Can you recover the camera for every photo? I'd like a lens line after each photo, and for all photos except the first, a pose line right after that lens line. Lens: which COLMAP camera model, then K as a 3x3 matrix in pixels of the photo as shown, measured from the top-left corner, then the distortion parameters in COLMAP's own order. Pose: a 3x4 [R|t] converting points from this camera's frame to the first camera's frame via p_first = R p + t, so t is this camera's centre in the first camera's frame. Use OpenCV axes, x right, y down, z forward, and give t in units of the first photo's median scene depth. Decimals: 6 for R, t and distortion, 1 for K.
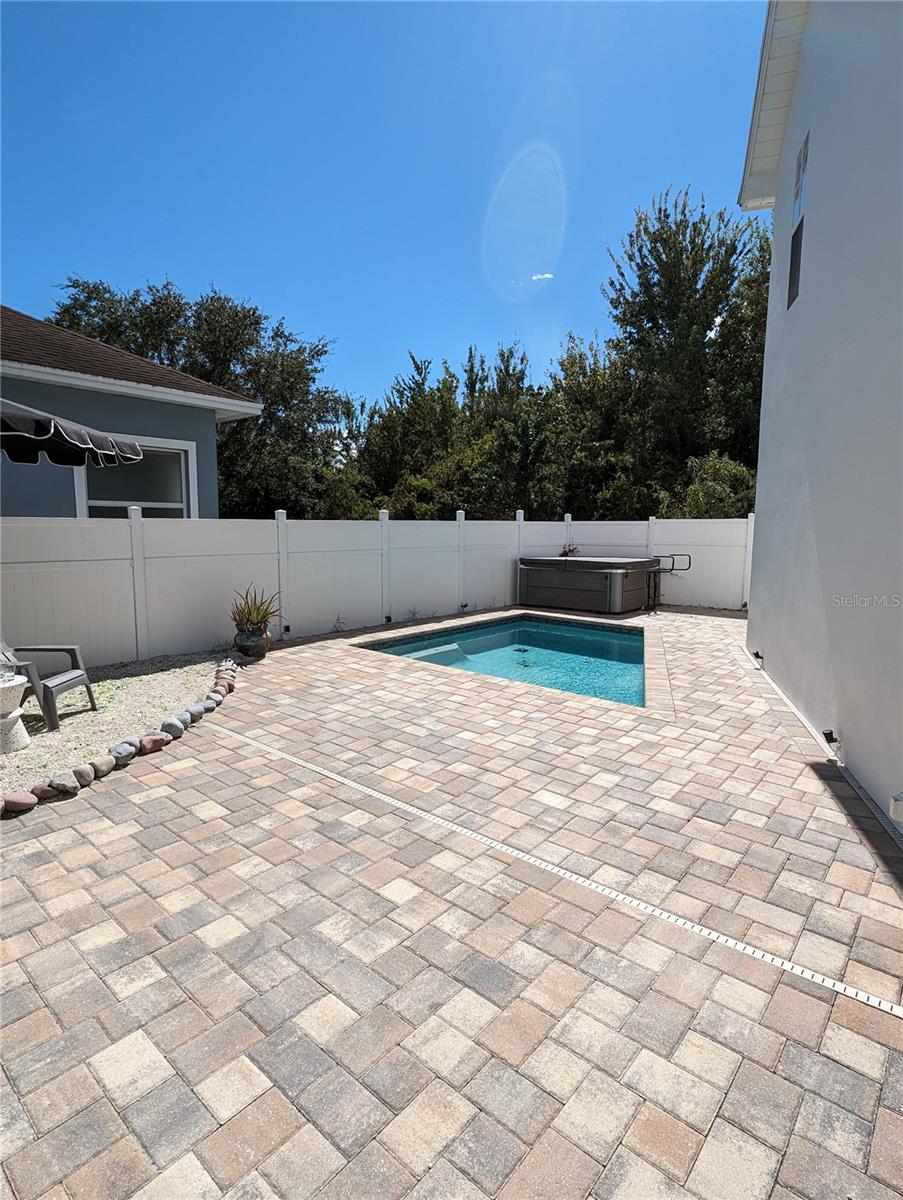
lens RADIAL K [[623.2, 0, 445.0], [0, 623.2, 596.1], [0, 0, 1]] dist [-0.004081, 0.000167]
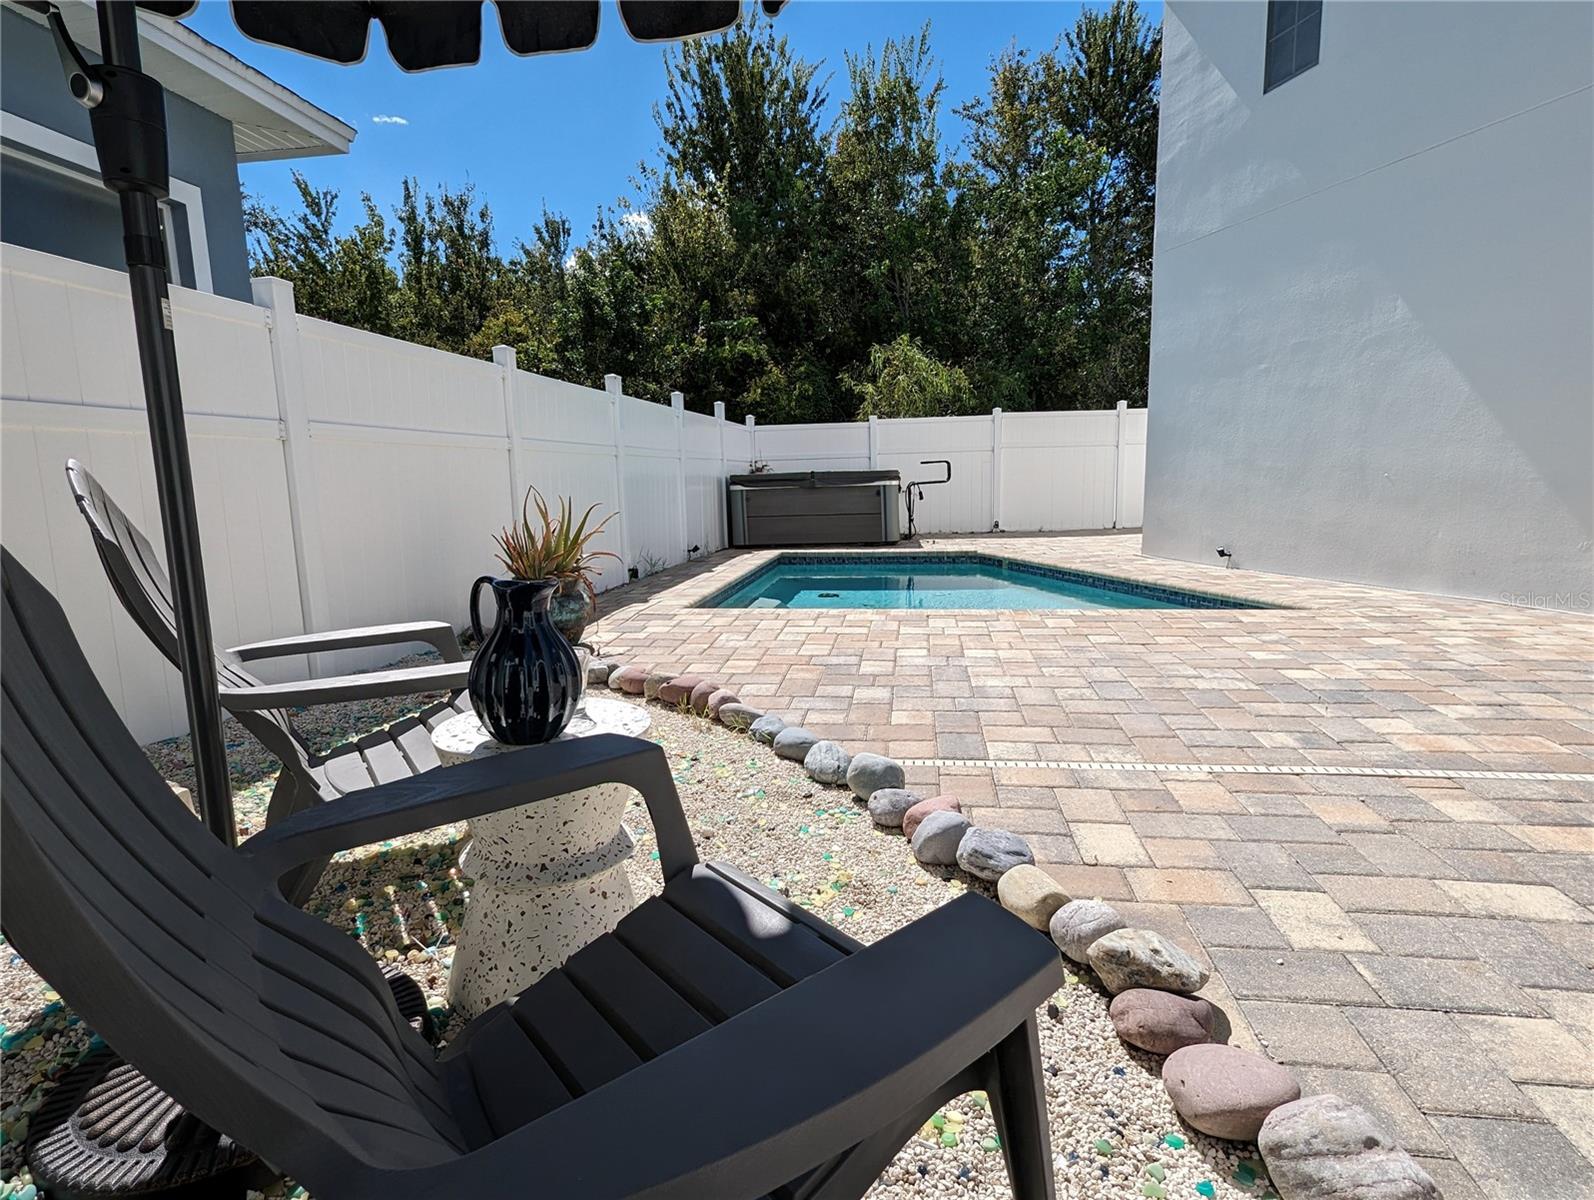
lens RADIAL K [[827.9, 0, 797.1], [0, 827.9, 601.5], [0, 0, 1]] dist [-0.004081, 0.000167]
pose [[0.842280, -0.108826, 0.527940, -0.160243], [0.094044, 0.994055, 0.054869, 0.015757], [-0.530772, 0.003435, 0.847507, 0.130508]]
